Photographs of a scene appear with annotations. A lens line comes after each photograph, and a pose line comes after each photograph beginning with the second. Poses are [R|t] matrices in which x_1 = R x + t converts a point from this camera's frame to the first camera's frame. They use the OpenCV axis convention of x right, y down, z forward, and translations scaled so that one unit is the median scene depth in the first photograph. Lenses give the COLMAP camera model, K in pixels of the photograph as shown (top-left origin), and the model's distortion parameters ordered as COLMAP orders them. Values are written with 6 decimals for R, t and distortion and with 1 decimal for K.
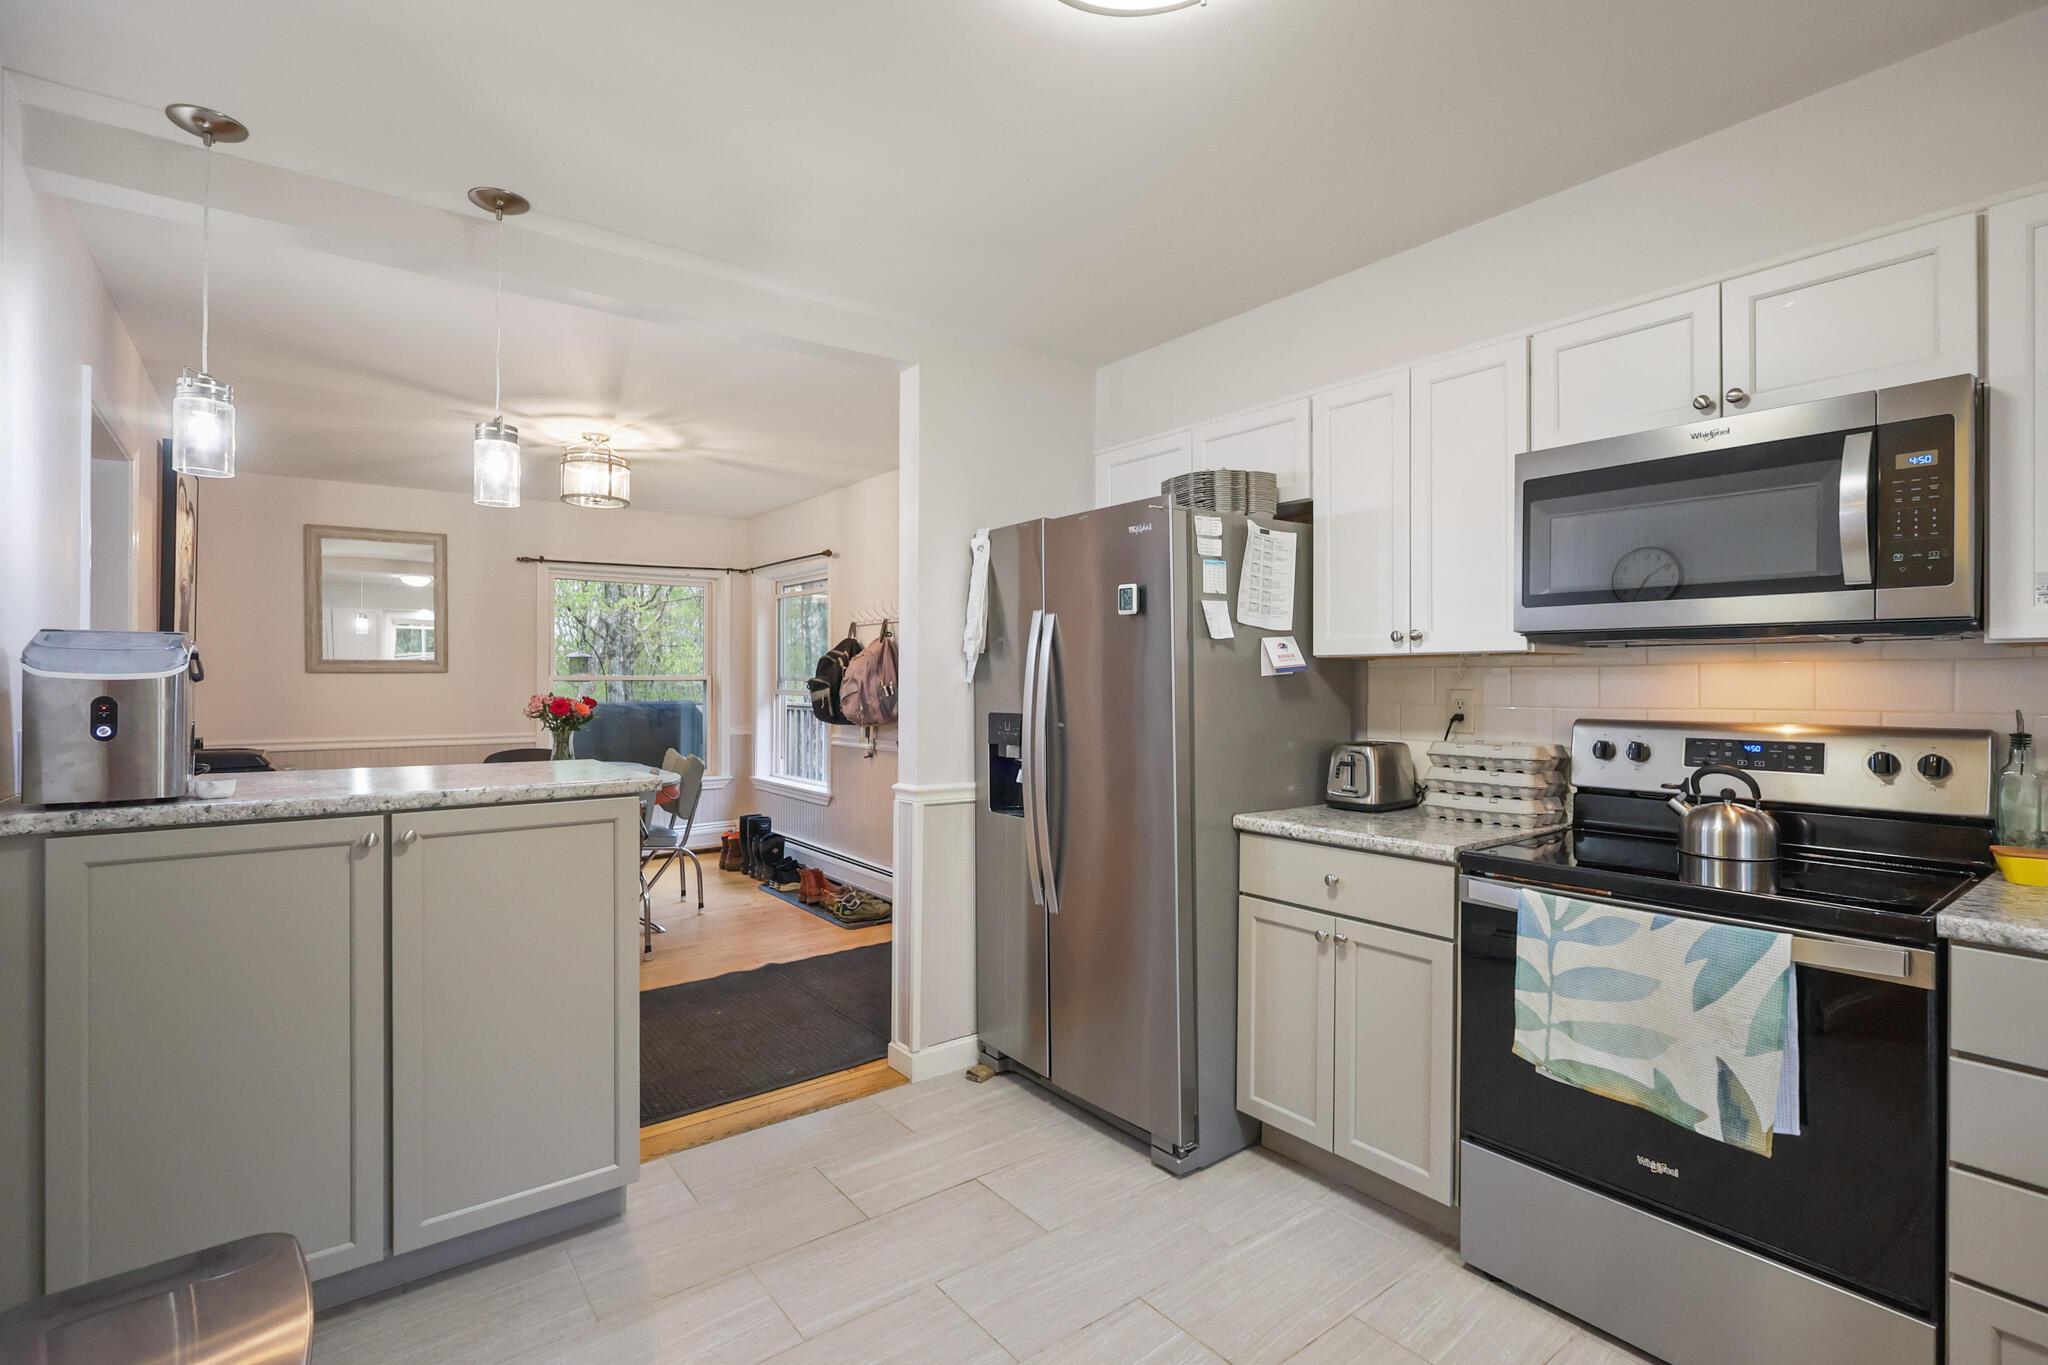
lens RADIAL K [[965.6, 0, 1036.2], [0, 965.6, 677.8], [0, 0, 1]] dist [-0.007285, 0.002439]
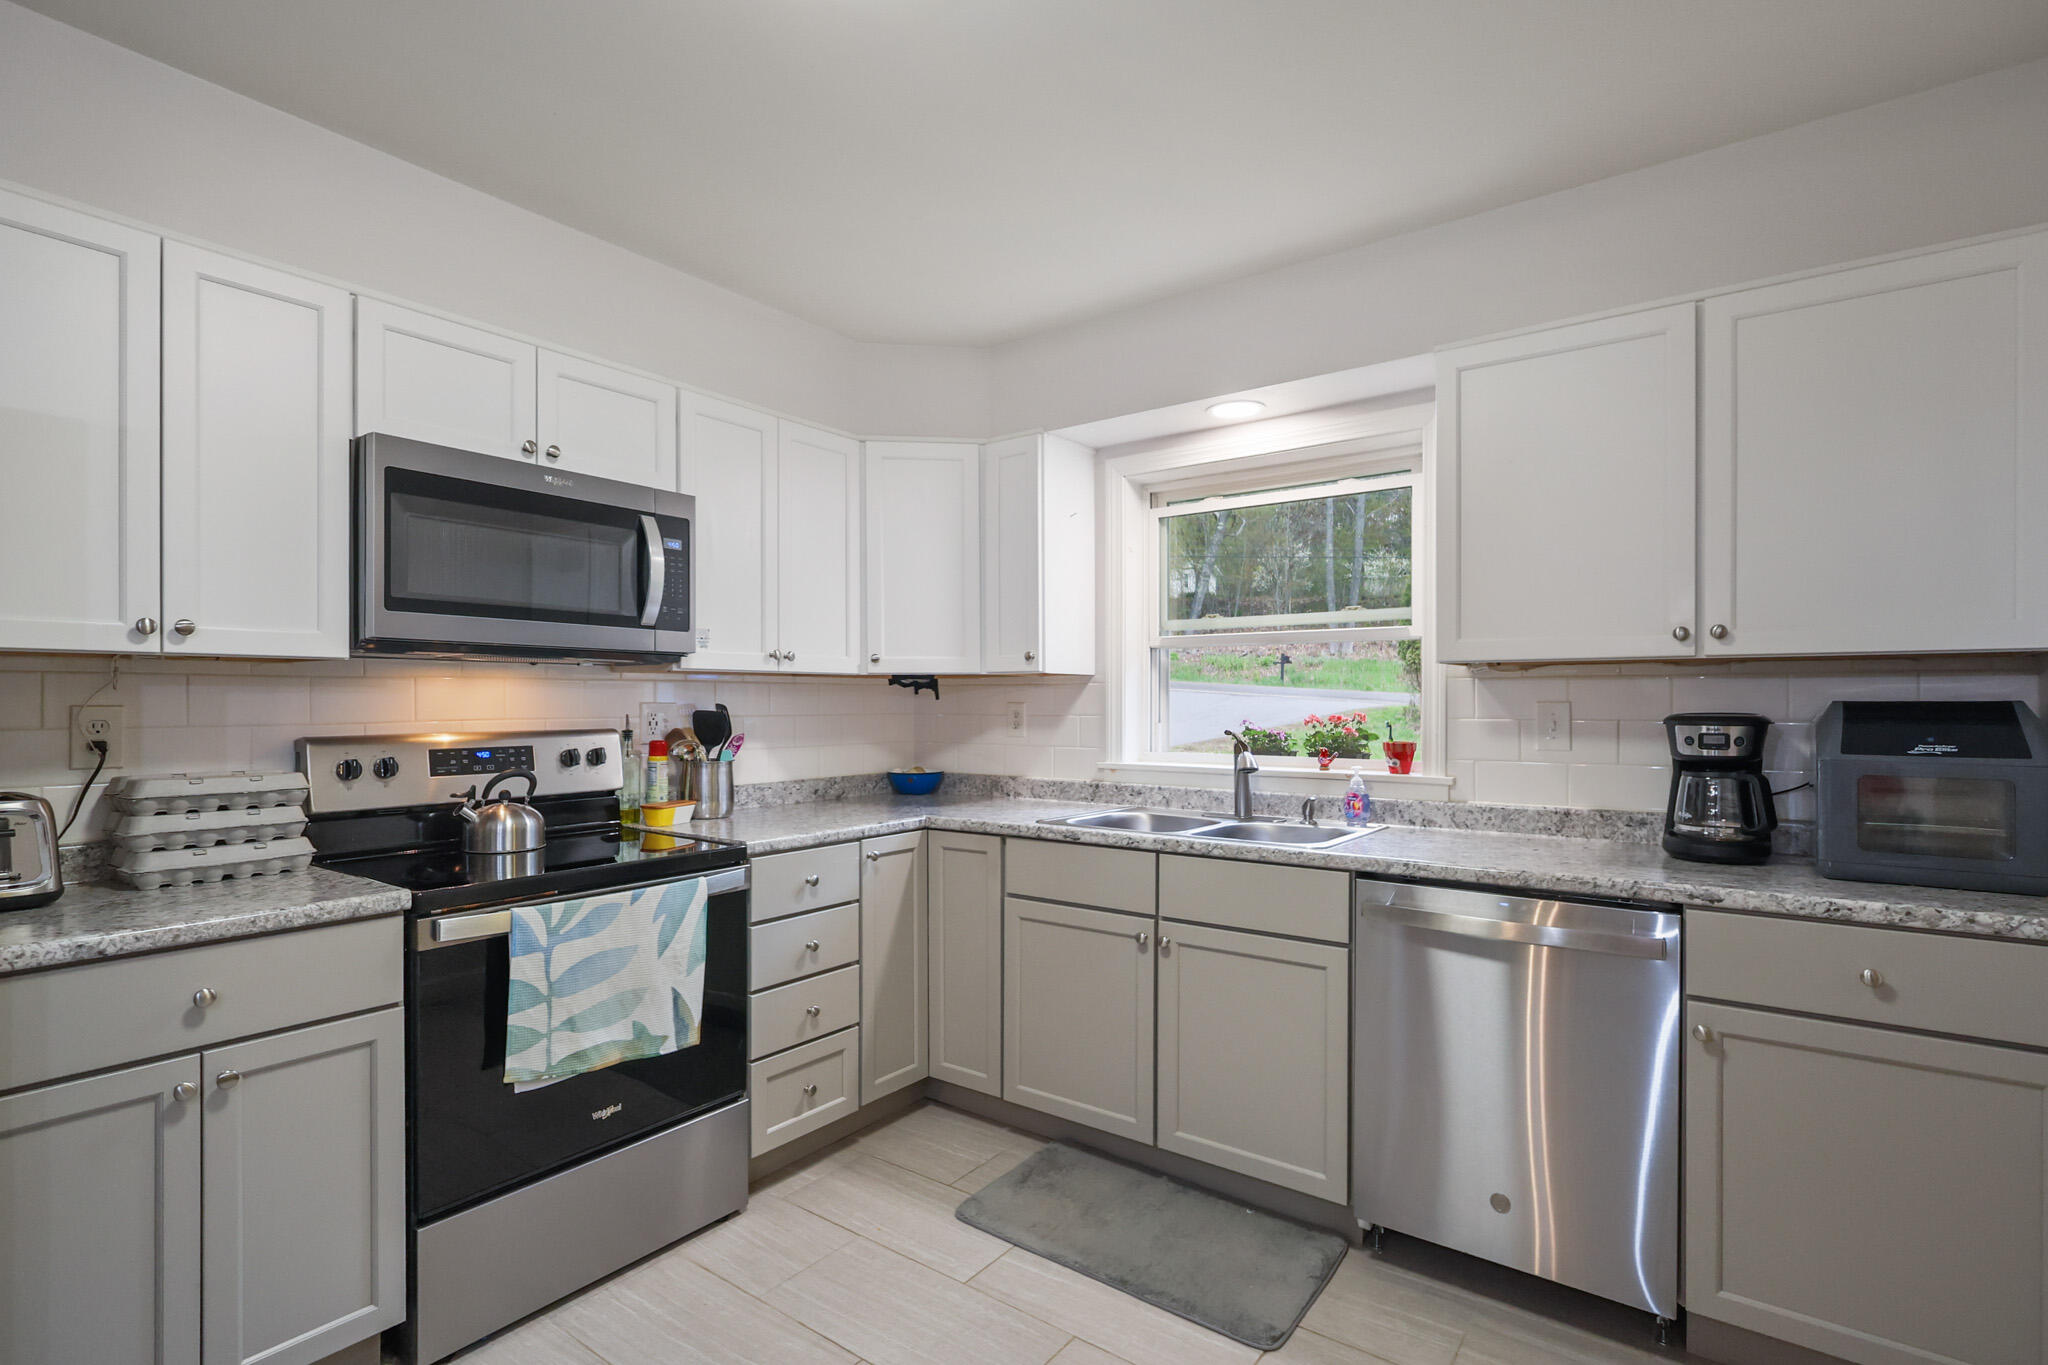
lens RADIAL K [[965.6, 0, 956.1], [0, 965.6, 709.4], [0, 0, 1]] dist [-0.007285, 0.002439]
pose [[-0.226398, -0.009282, 0.973991, -0.434070], [-0.001290, 0.999957, 0.009229, 0.008238], [-0.974034, 0.000833, -0.226400, 0.640123]]
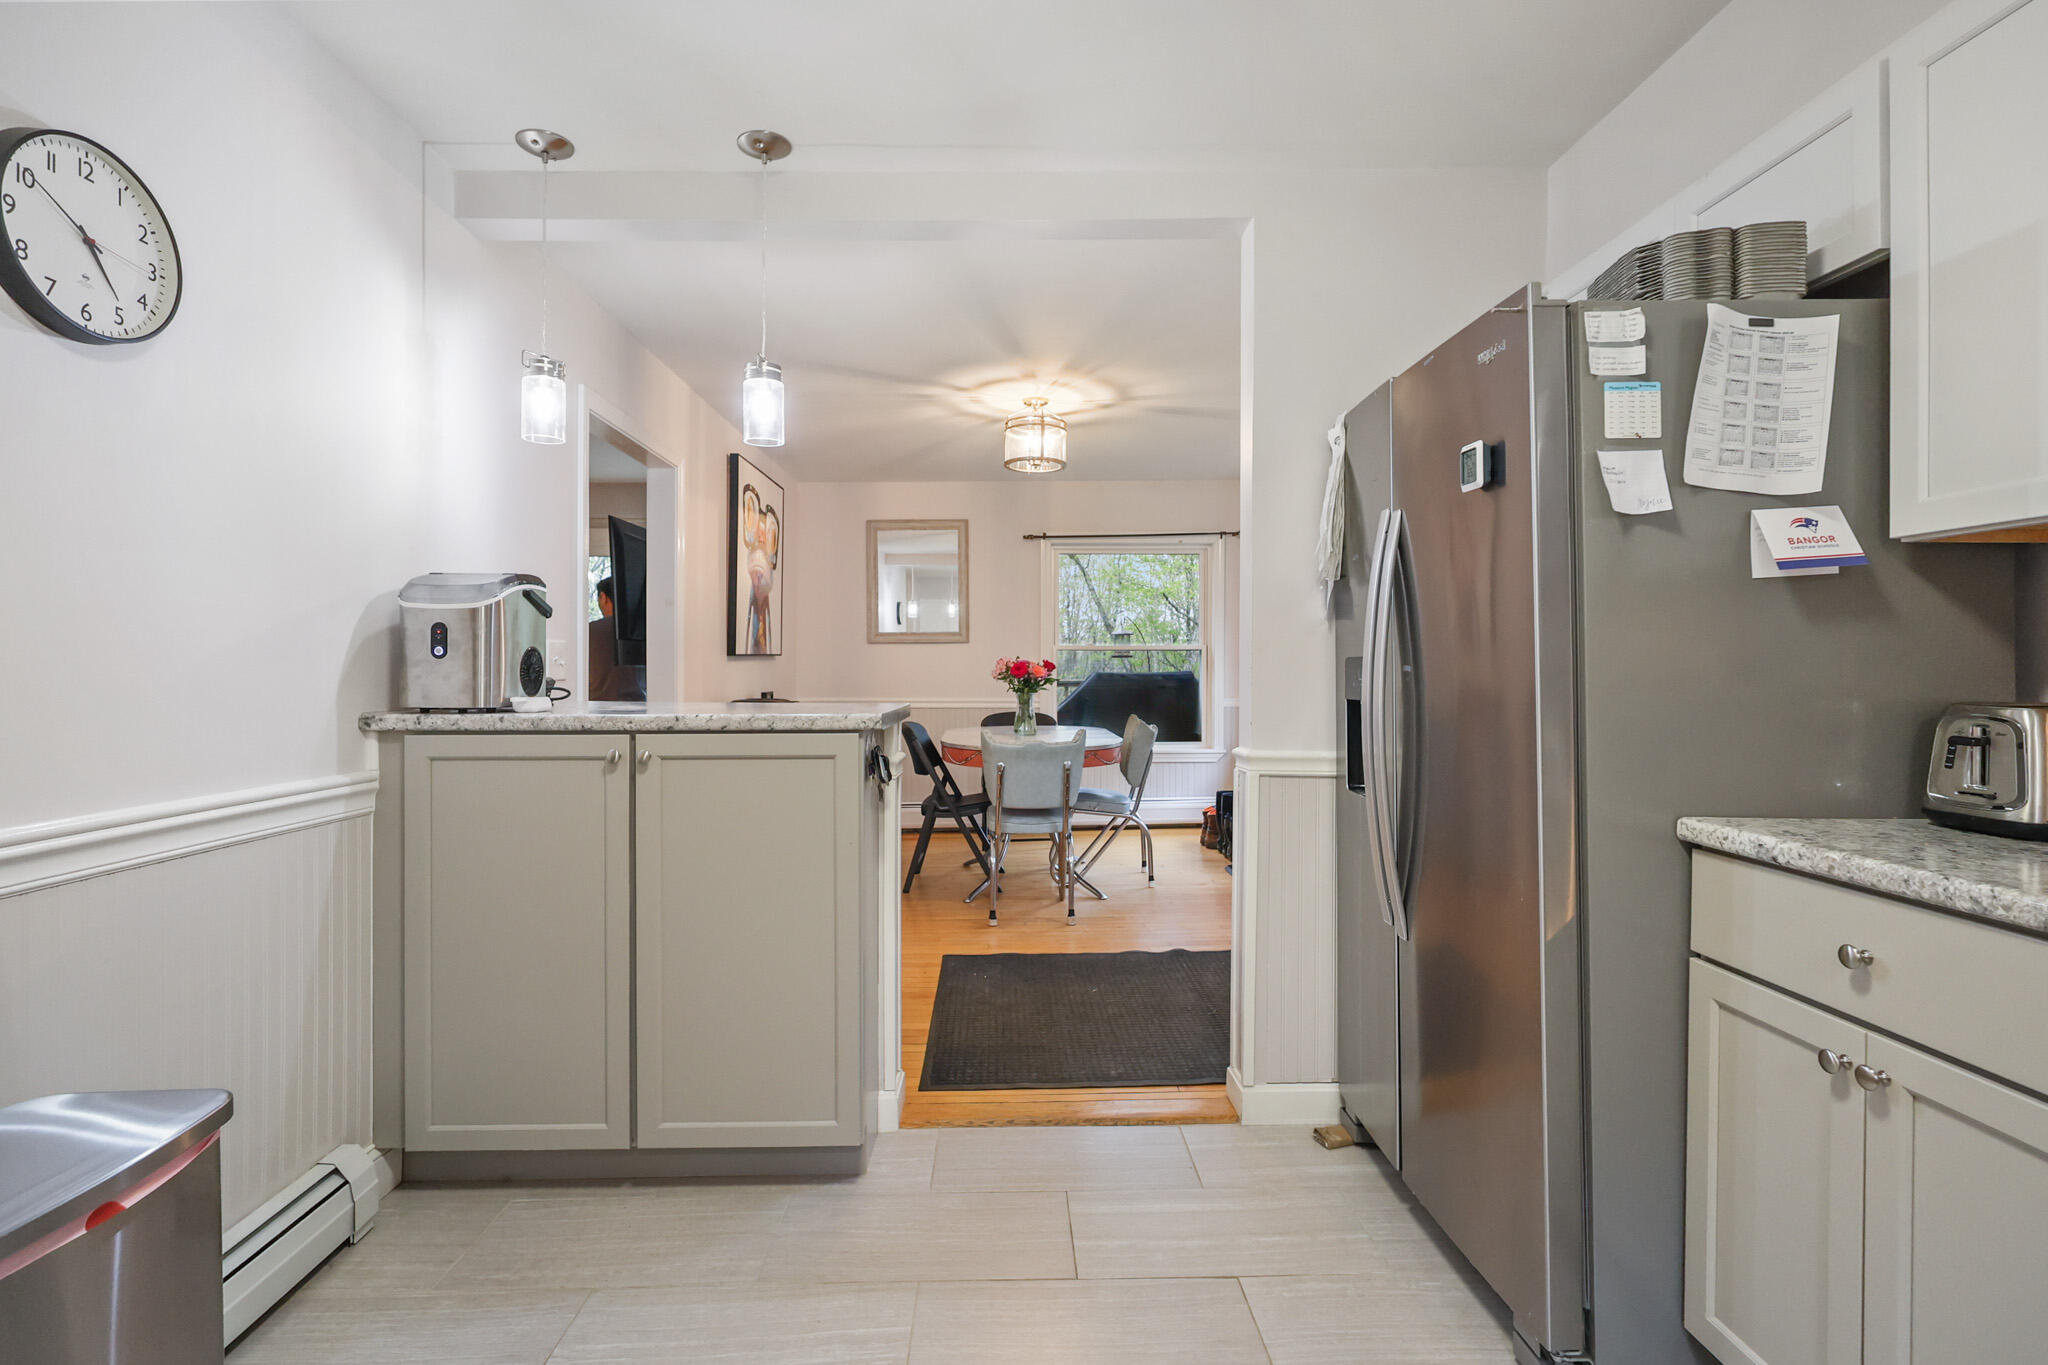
lens RADIAL K [[965.6, 0, 1010.2], [0, 965.6, 665.7], [0, 0, 1]] dist [-0.007285, 0.002439]
pose [[0.799173, -0.002597, -0.601096, 0.251448], [0.002441, 0.999996, -0.001075, 0.055055], [0.601096, -0.000608, 0.799176, 0.321568]]
